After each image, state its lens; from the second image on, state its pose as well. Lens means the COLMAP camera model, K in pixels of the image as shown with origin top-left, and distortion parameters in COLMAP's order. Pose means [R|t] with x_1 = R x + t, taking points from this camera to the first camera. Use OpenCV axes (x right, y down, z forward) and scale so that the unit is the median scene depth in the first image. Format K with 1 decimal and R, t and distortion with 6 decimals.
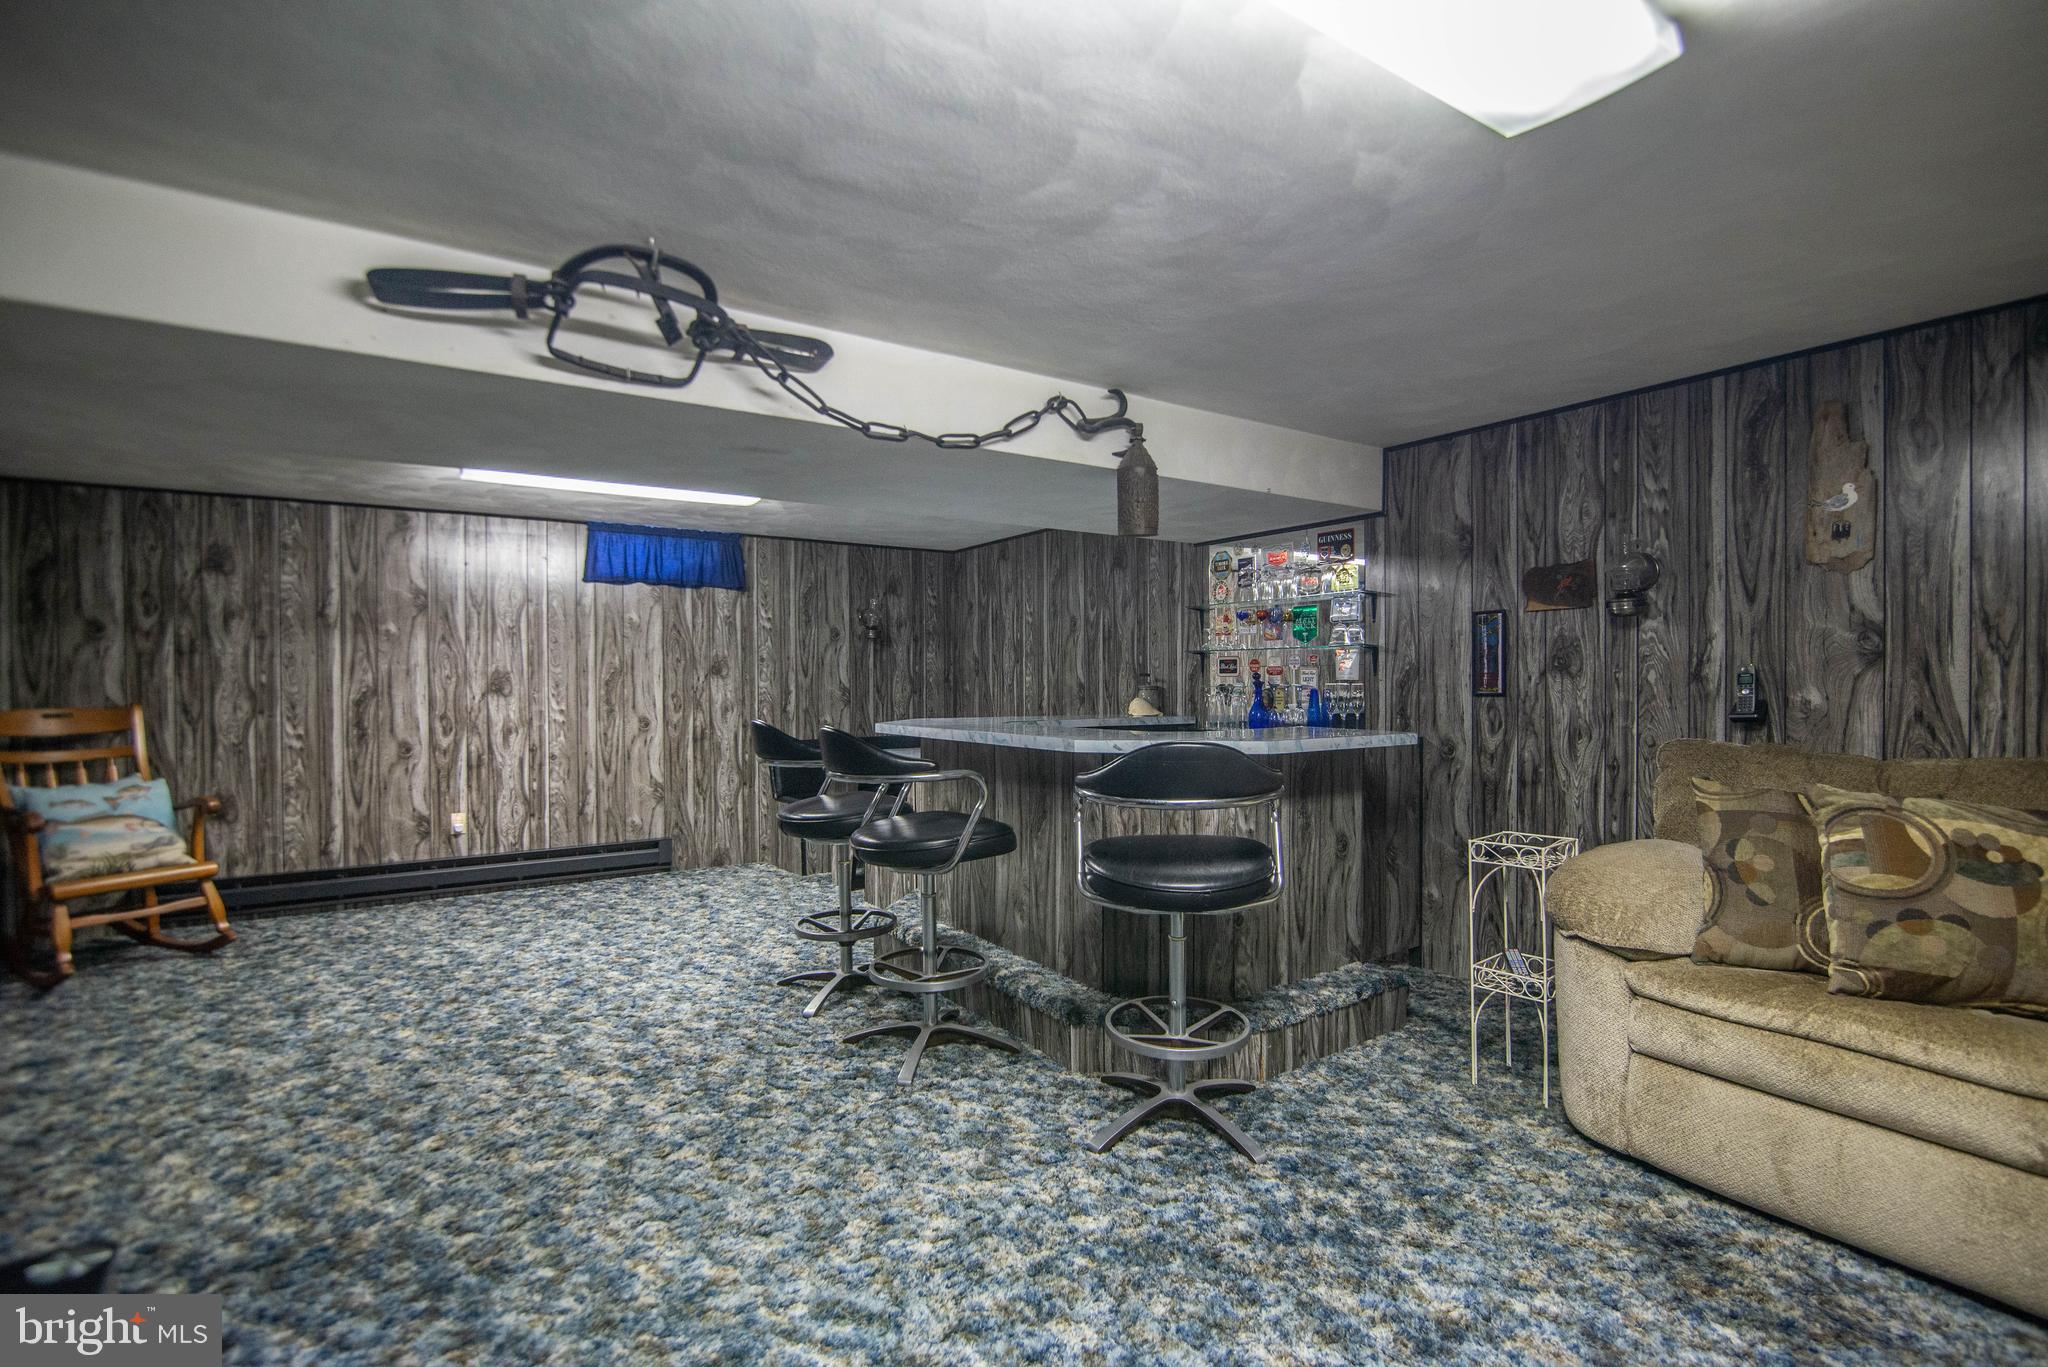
lens RADIAL K [[945.3, 0, 1026.9], [0, 945.3, 687.3], [0, 0, 1]] dist [-0.021246, 0.002237]
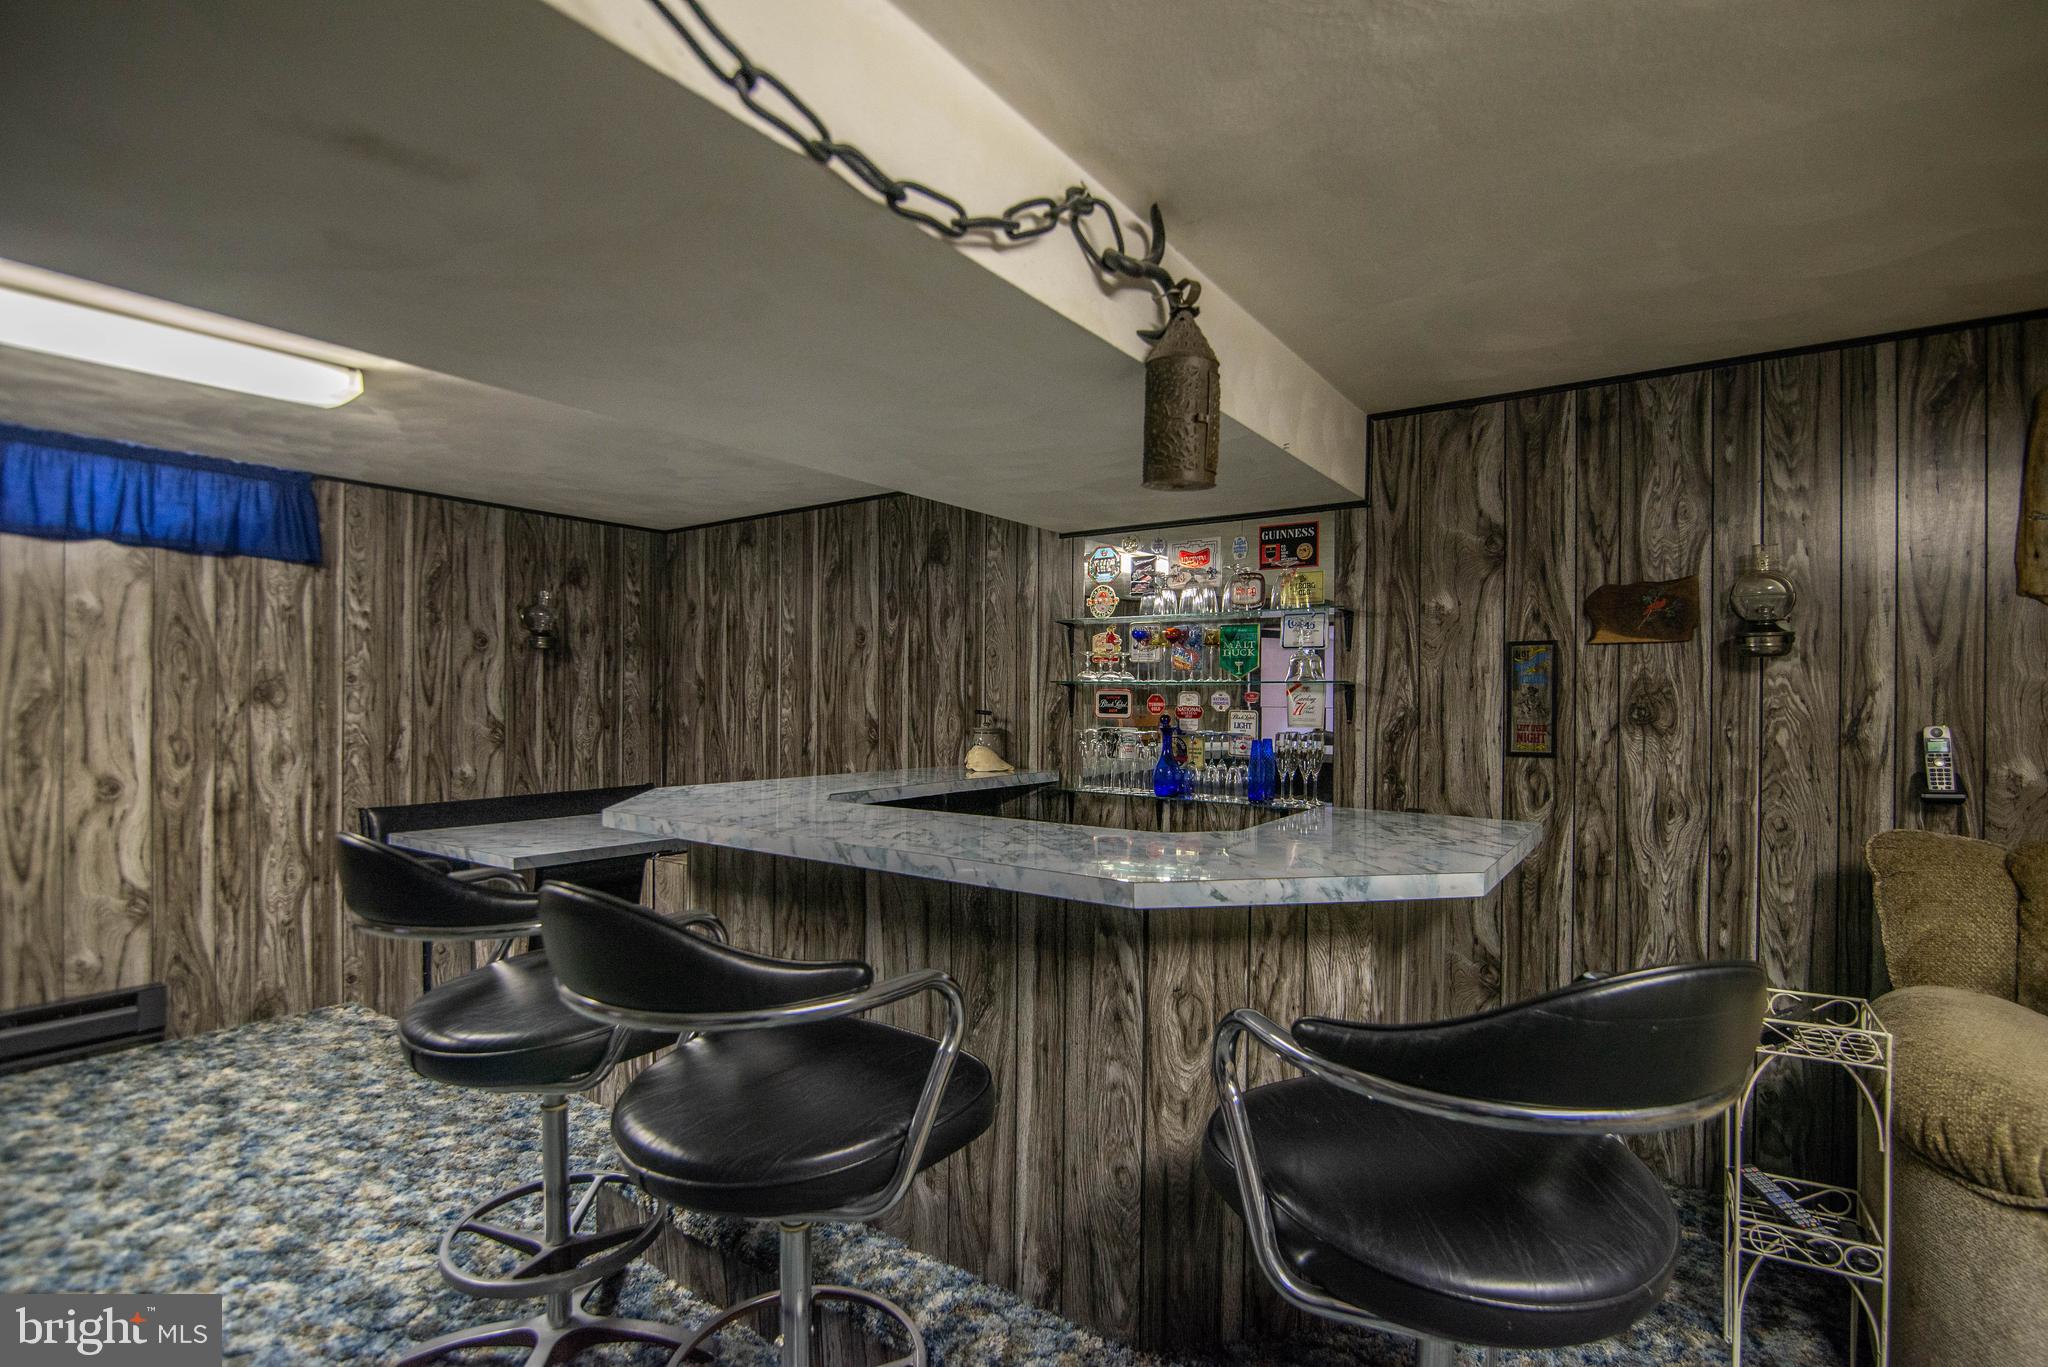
lens RADIAL K [[945.3, 0, 1033.6], [0, 945.3, 696.0], [0, 0, 1]] dist [-0.021246, 0.002237]
pose [[0.934105, 0.011503, 0.356813, -0.125546], [-0.009106, 0.999923, -0.008397, -0.026022], [-0.356883, 0.004595, 0.934138, 0.412138]]
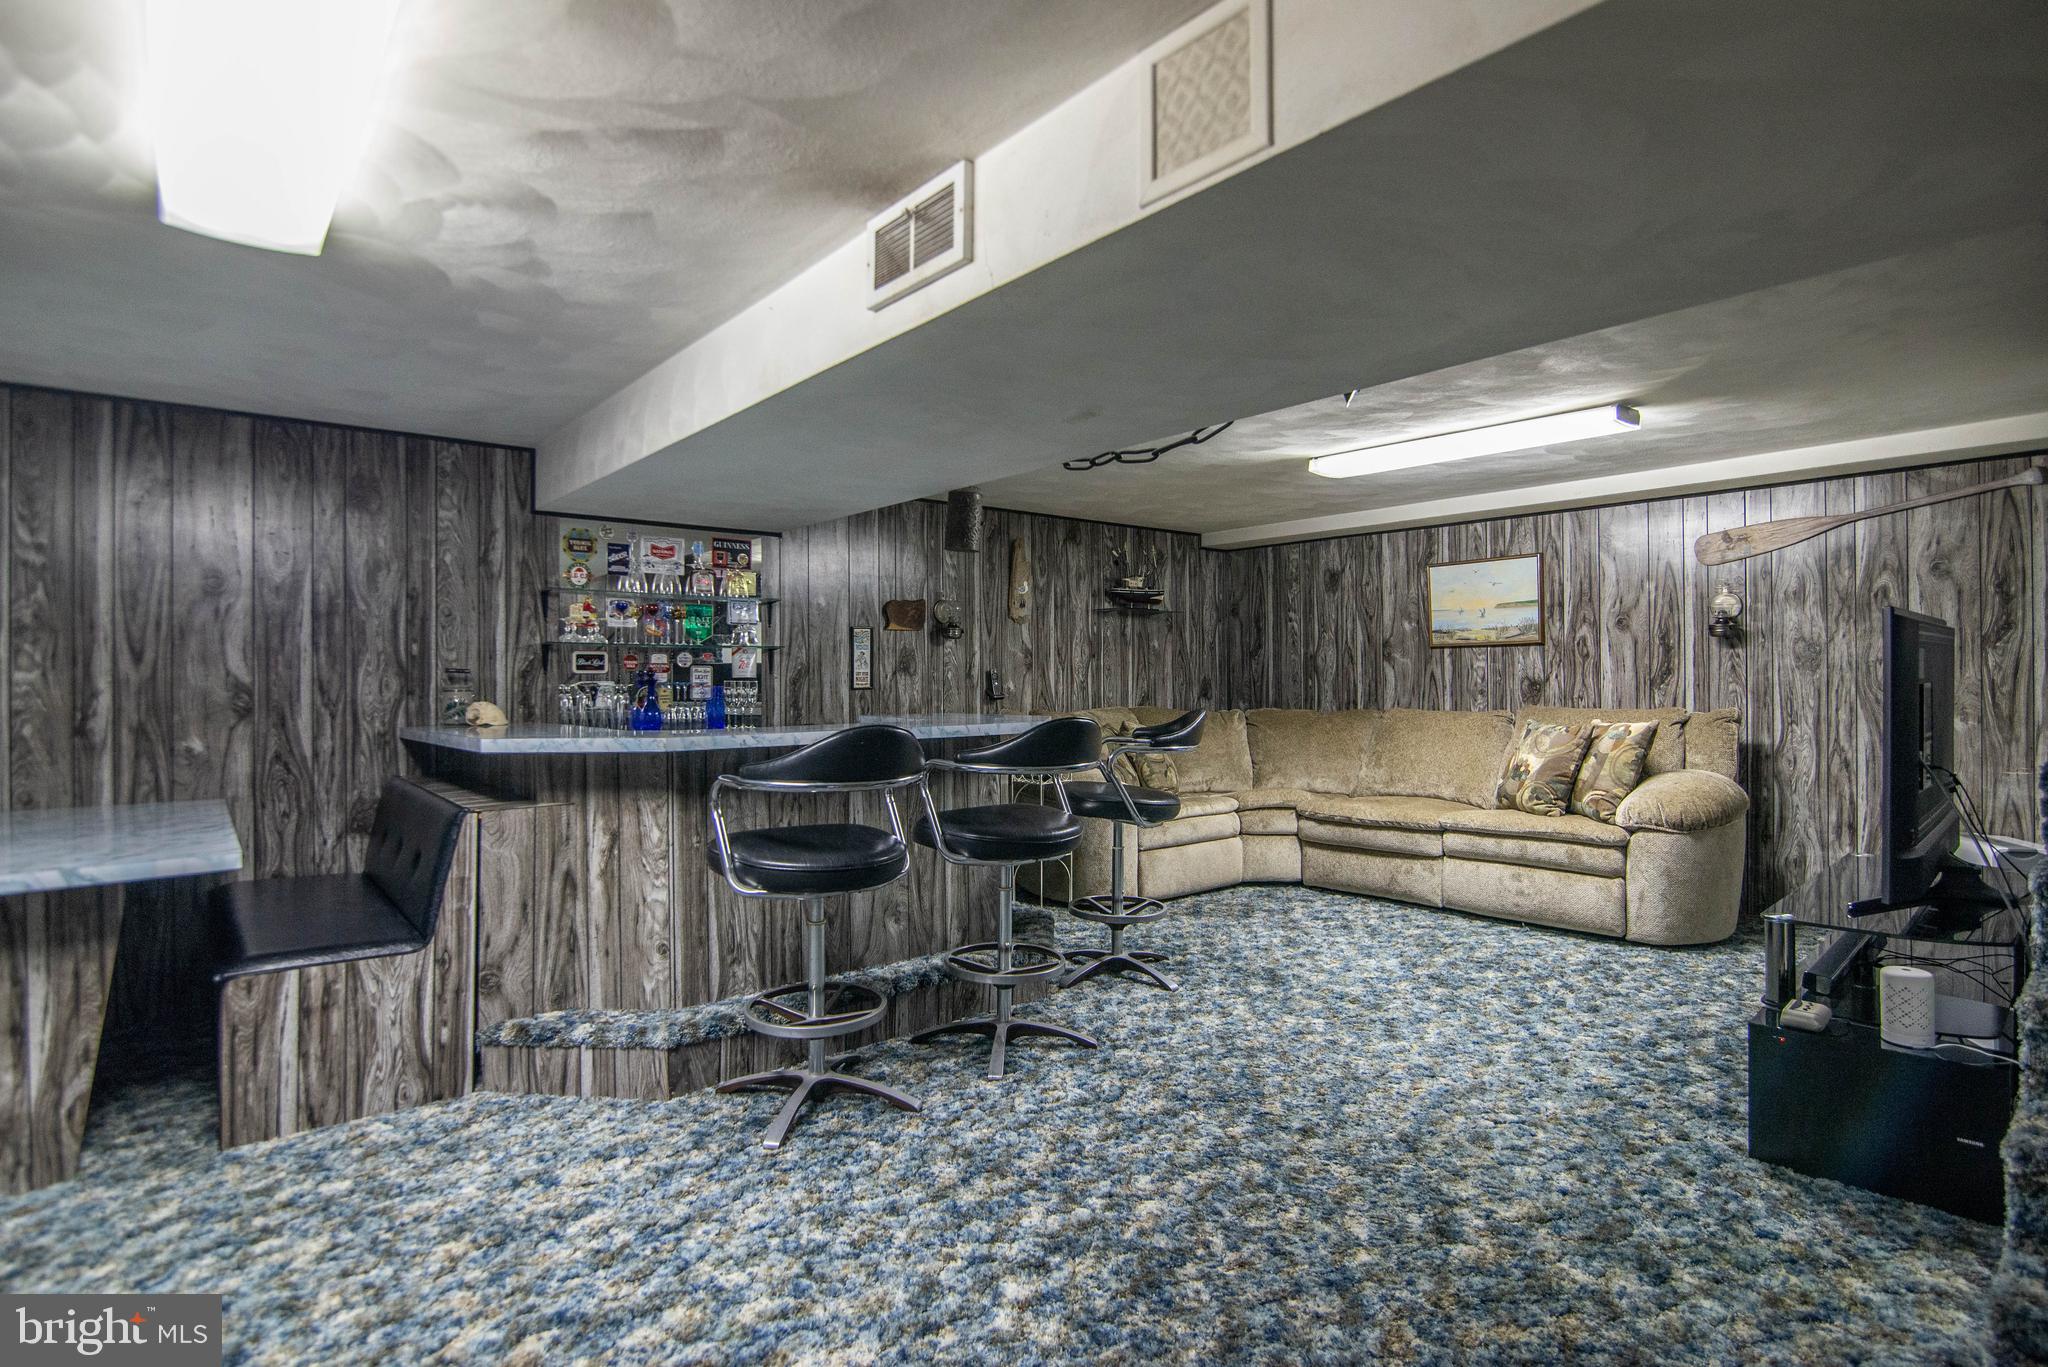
lens RADIAL K [[1008.0, 0, 1010.1], [0, 1008.0, 674.9], [0, 0, 1]] dist [-0.020249, 0.001692]
pose [[-0.096833, 0.009202, 0.995258, -0.900452], [0.014413, 0.999865, -0.007843, 0.002944], [-0.995196, 0.013585, -0.096952, 0.850328]]
